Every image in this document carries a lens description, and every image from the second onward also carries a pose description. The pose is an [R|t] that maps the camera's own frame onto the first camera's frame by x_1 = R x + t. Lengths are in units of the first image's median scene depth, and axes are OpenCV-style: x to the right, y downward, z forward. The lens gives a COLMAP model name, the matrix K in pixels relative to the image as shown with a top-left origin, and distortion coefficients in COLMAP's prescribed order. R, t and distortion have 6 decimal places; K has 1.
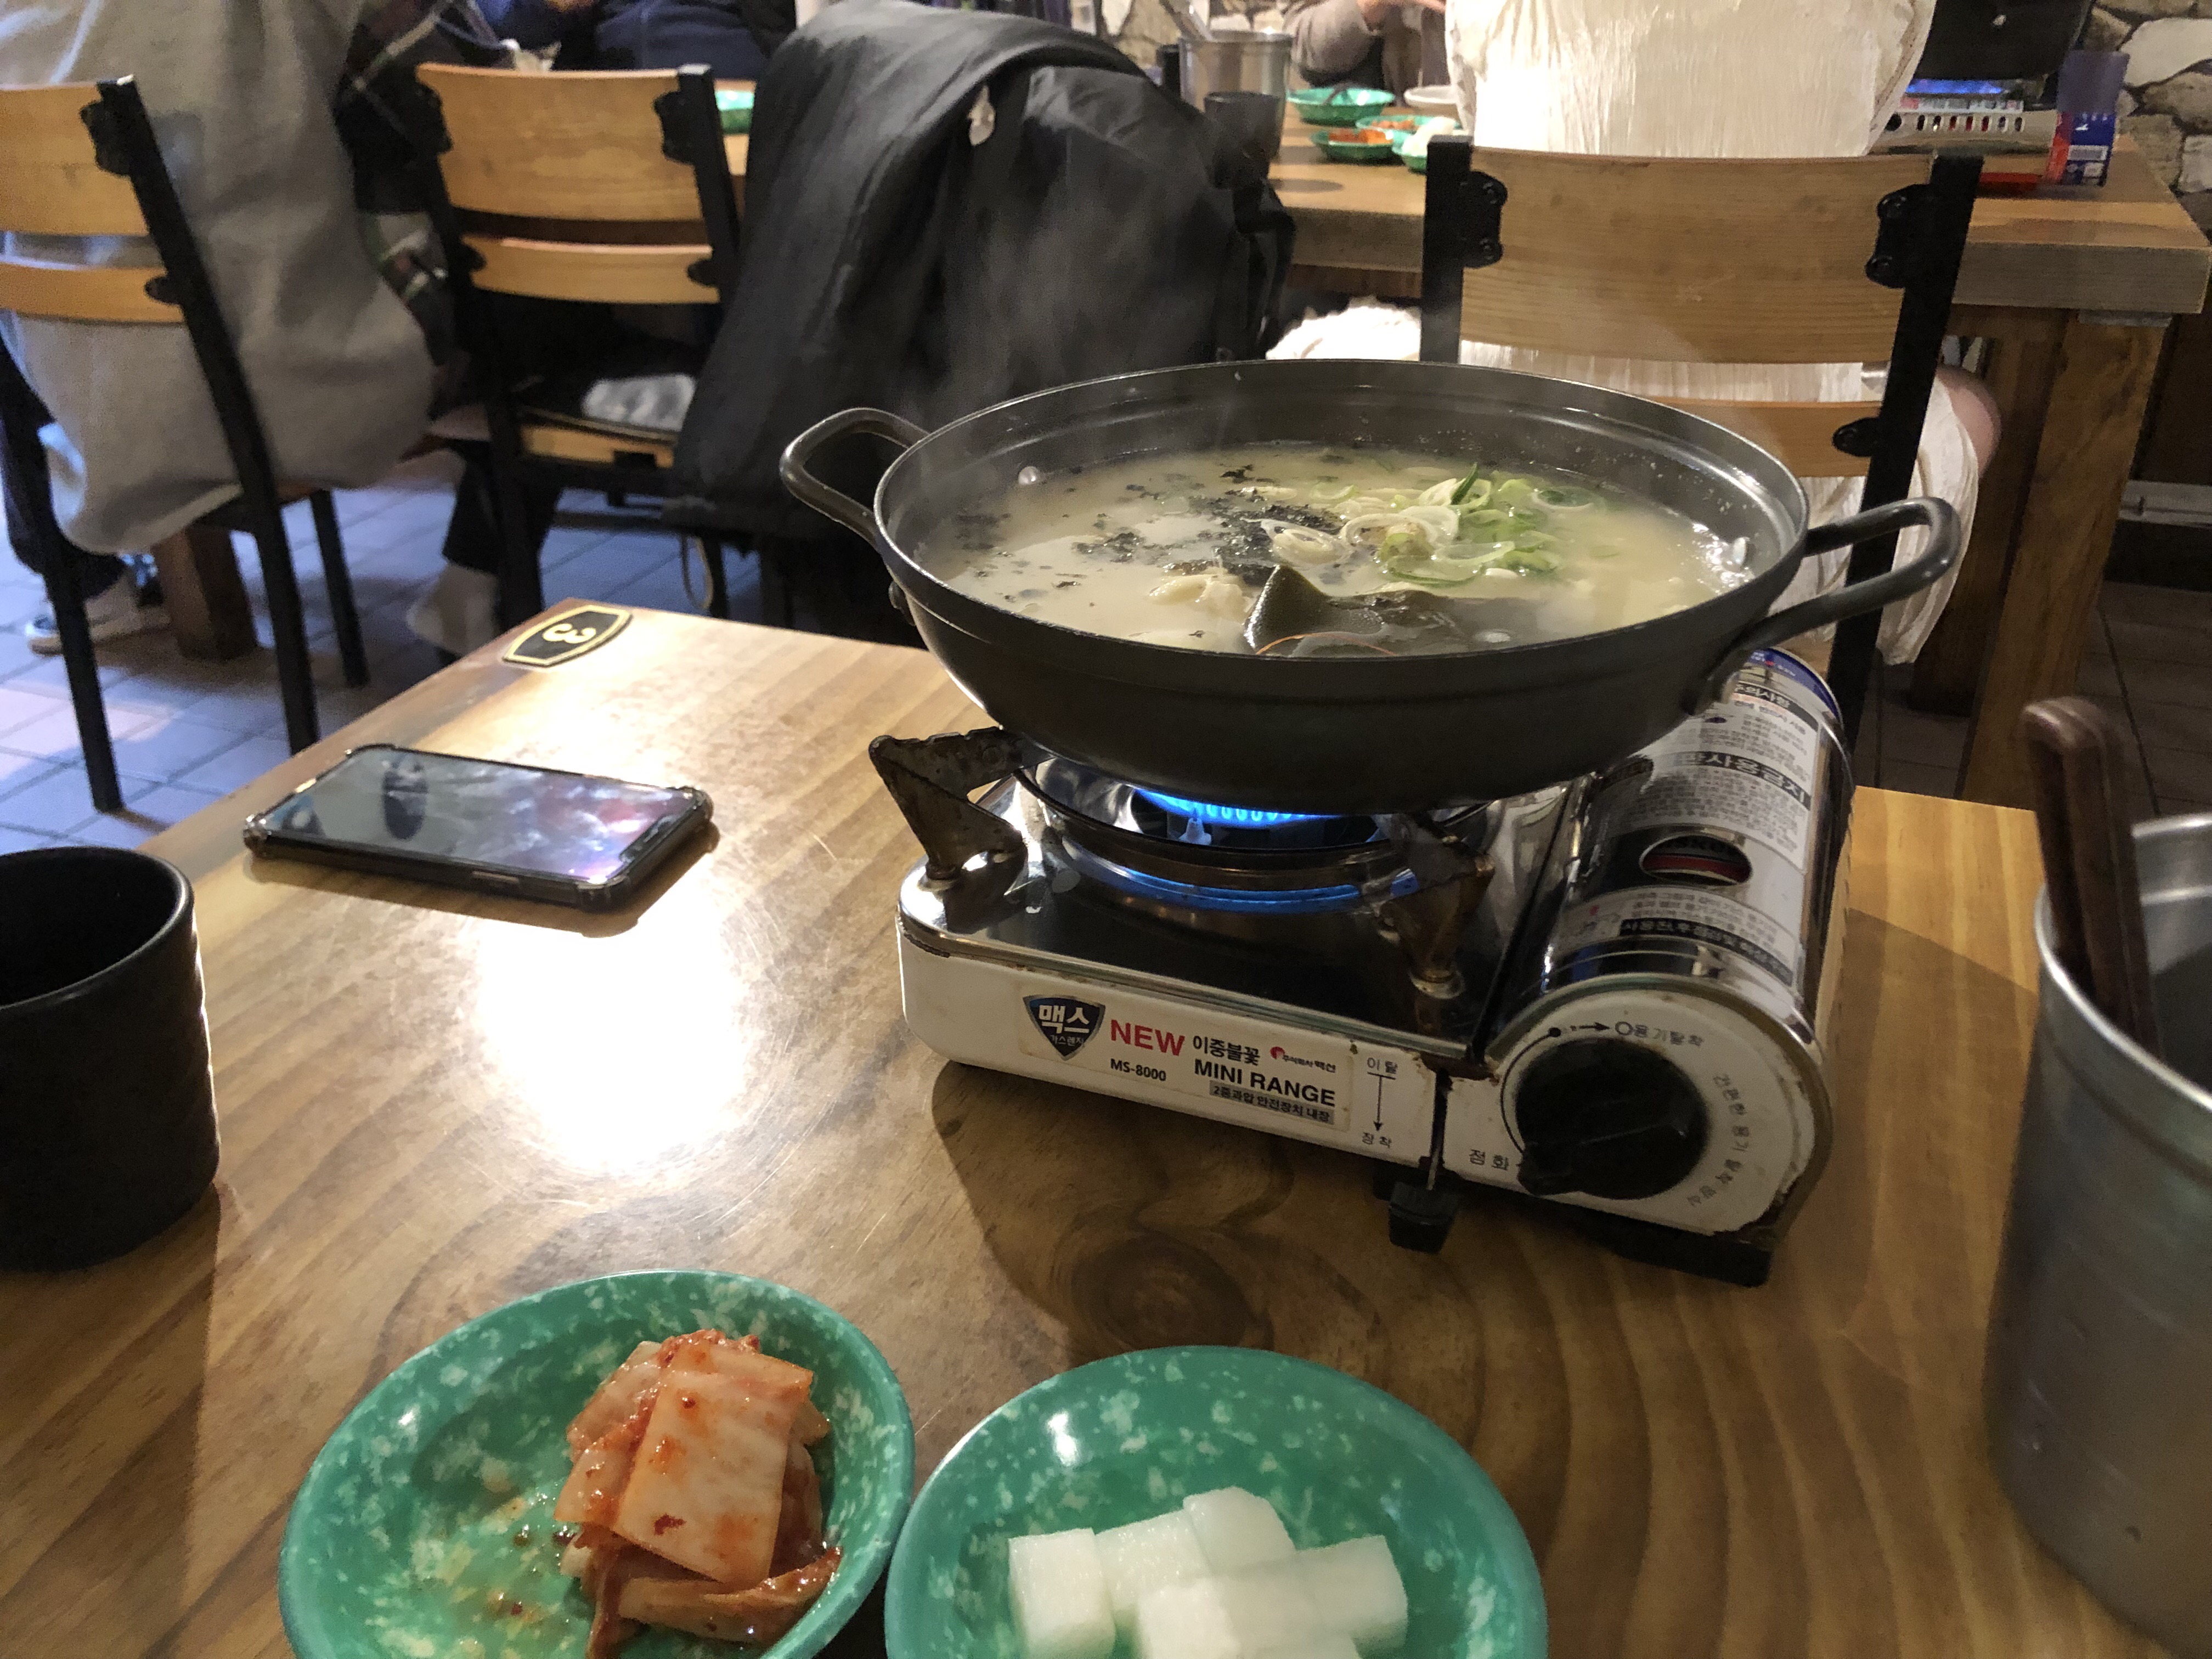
lens RADIAL K [[1793.1, 0, 1106.0], [0, 1793.1, 829.5], [0, 0, 1]] dist [0.007021, 0.008413]
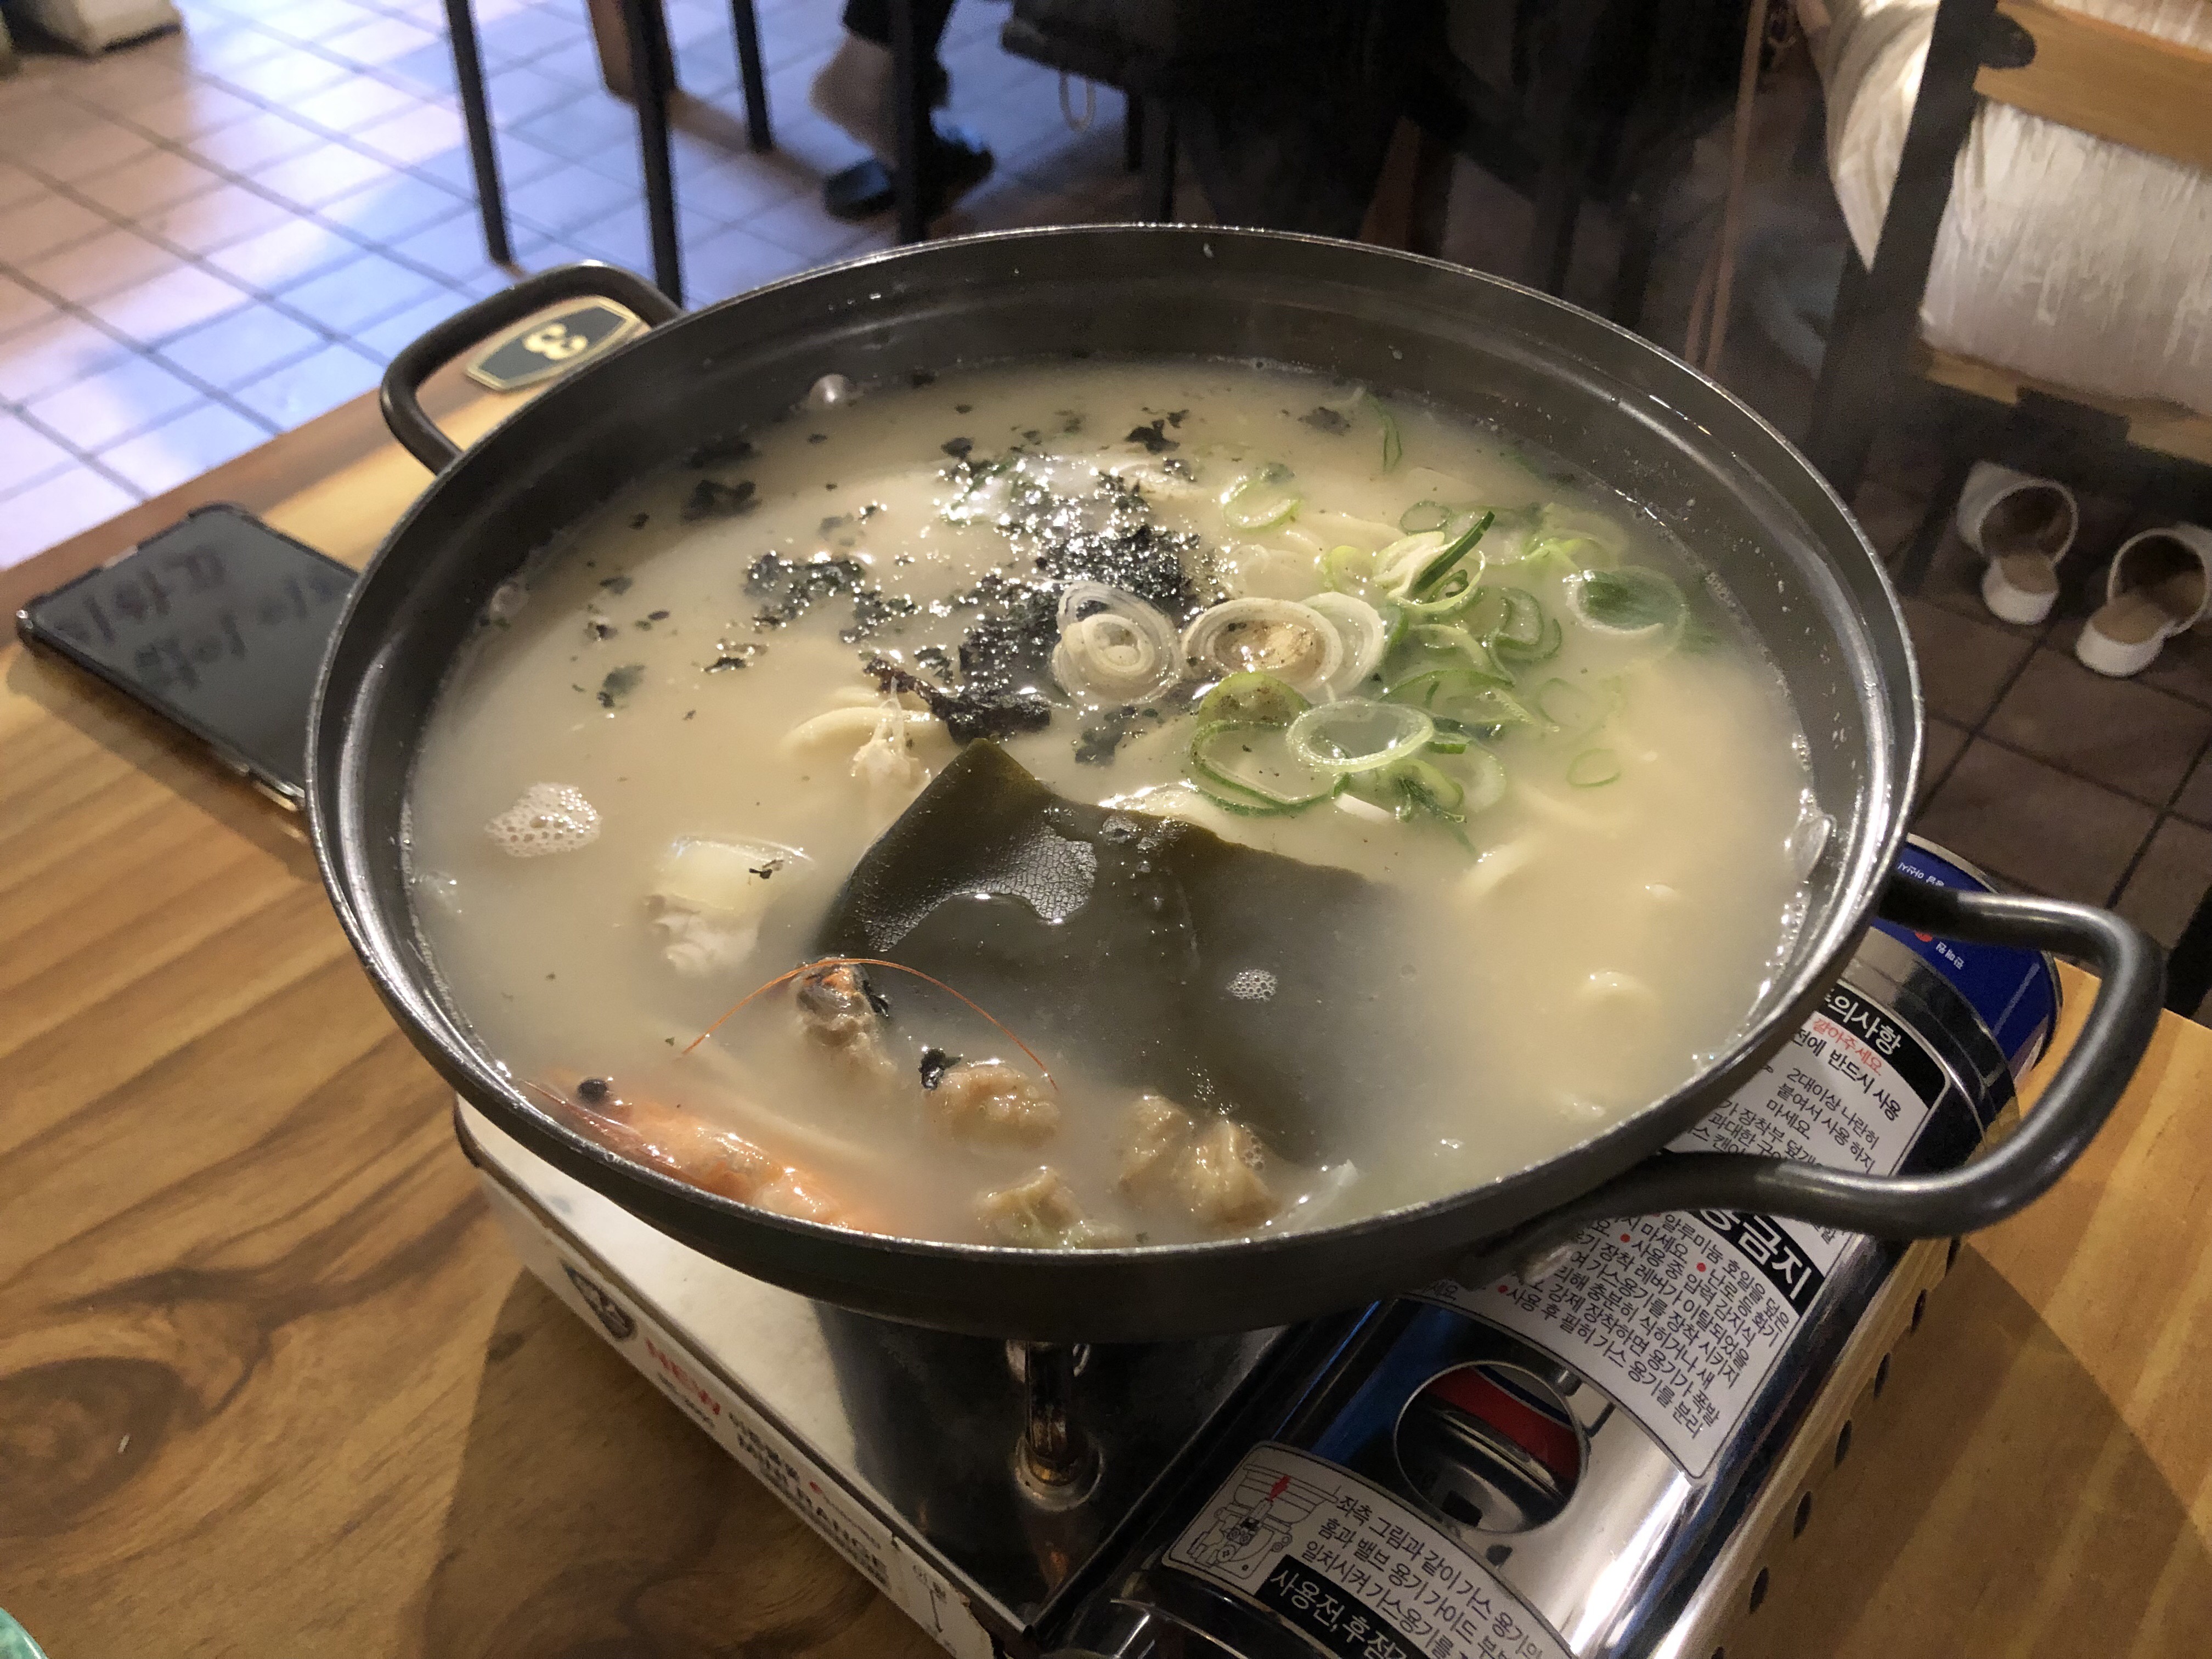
lens RADIAL K [[1793.1, 0, 1106.0], [0, 1793.1, 829.5], [0, 0, 1]] dist [0.007021, 0.008413]
pose [[0.948534, 0.218284, -0.229423, 0.246172], [-0.143318, 0.941938, 0.303666, -0.268033], [0.282388, -0.255157, 0.924744, 0.390832]]
